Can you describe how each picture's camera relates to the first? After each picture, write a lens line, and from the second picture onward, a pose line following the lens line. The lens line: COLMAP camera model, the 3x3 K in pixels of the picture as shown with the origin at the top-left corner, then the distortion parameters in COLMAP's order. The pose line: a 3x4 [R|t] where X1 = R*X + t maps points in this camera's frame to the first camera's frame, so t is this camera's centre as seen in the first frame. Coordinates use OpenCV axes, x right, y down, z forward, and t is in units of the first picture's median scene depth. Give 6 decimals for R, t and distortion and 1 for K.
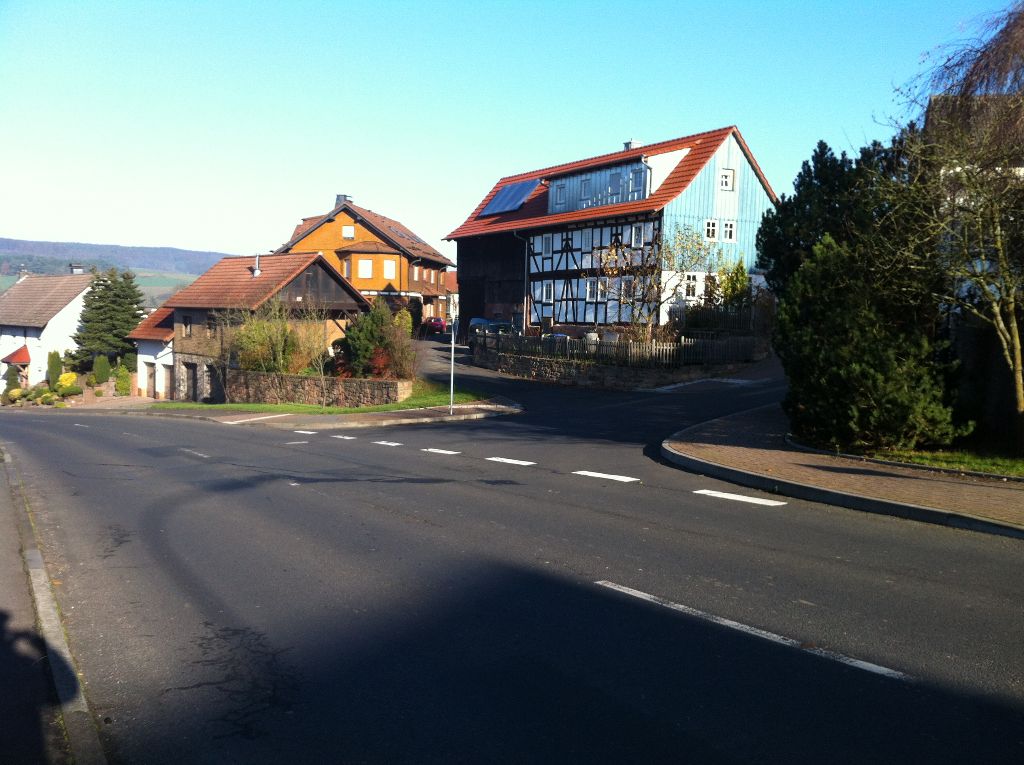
lens RADIAL K [[978.4, 0, 512.0], [0, 978.4, 382.5], [0, 0, 1]] dist [0.117500, -0.423676]
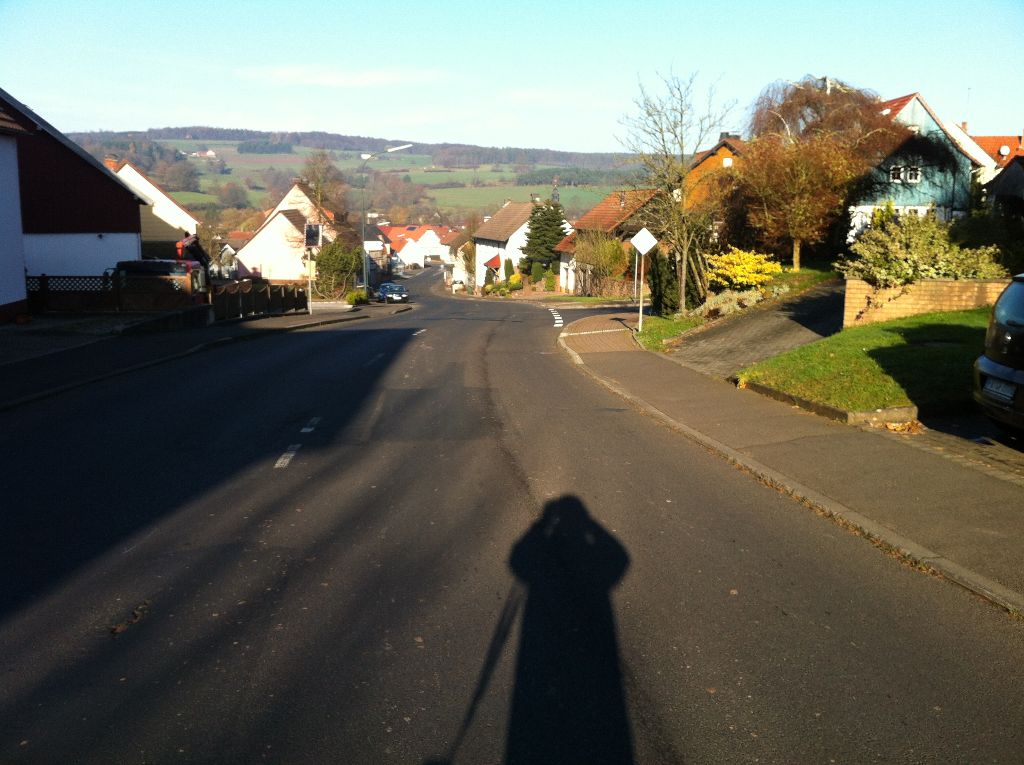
lens RADIAL K [[978.4, 0, 512.0], [0, 978.4, 382.5], [0, 0, 1]] dist [0.117500, -0.423676]
pose [[0.864236, 0.074342, -0.497563, 0.393971], [-0.026379, 0.994357, 0.102752, 0.001047], [0.502394, -0.075677, 0.861321, -0.368186]]
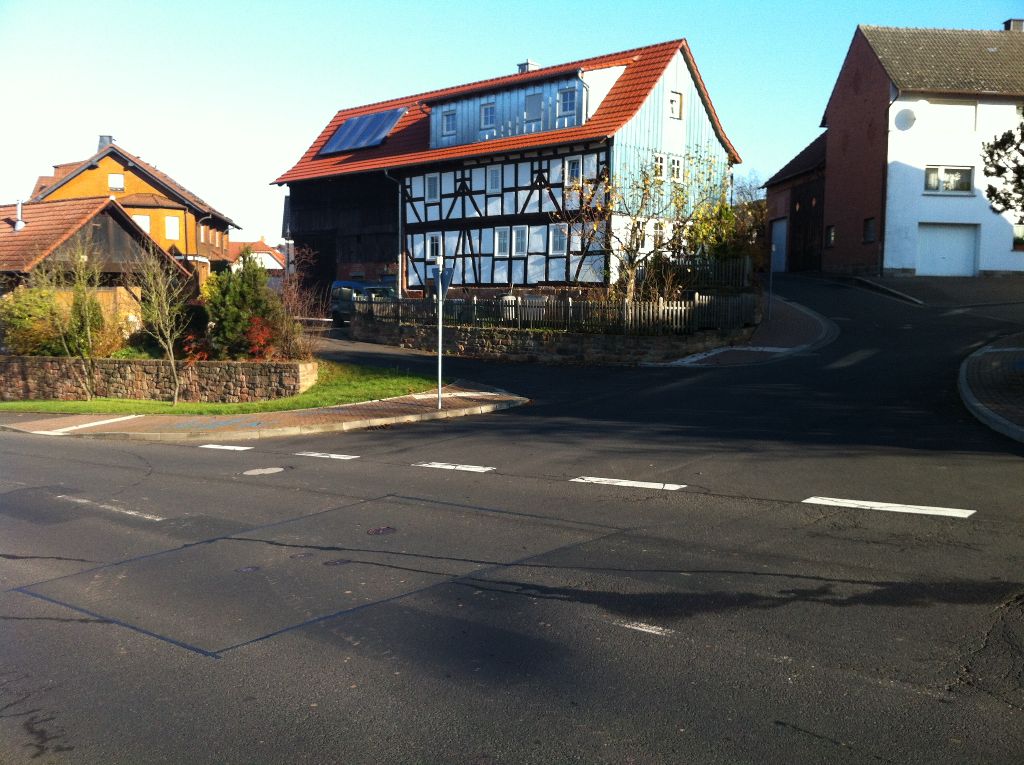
lens RADIAL K [[978.4, 0, 512.0], [0, 978.4, 382.5], [0, 0, 1]] dist [0.117500, -0.423676]
pose [[0.962858, -0.034008, 0.267858, -0.127104], [0.028083, 0.999269, 0.025920, -0.000828], [-0.268544, -0.017435, 0.963110, 0.222816]]
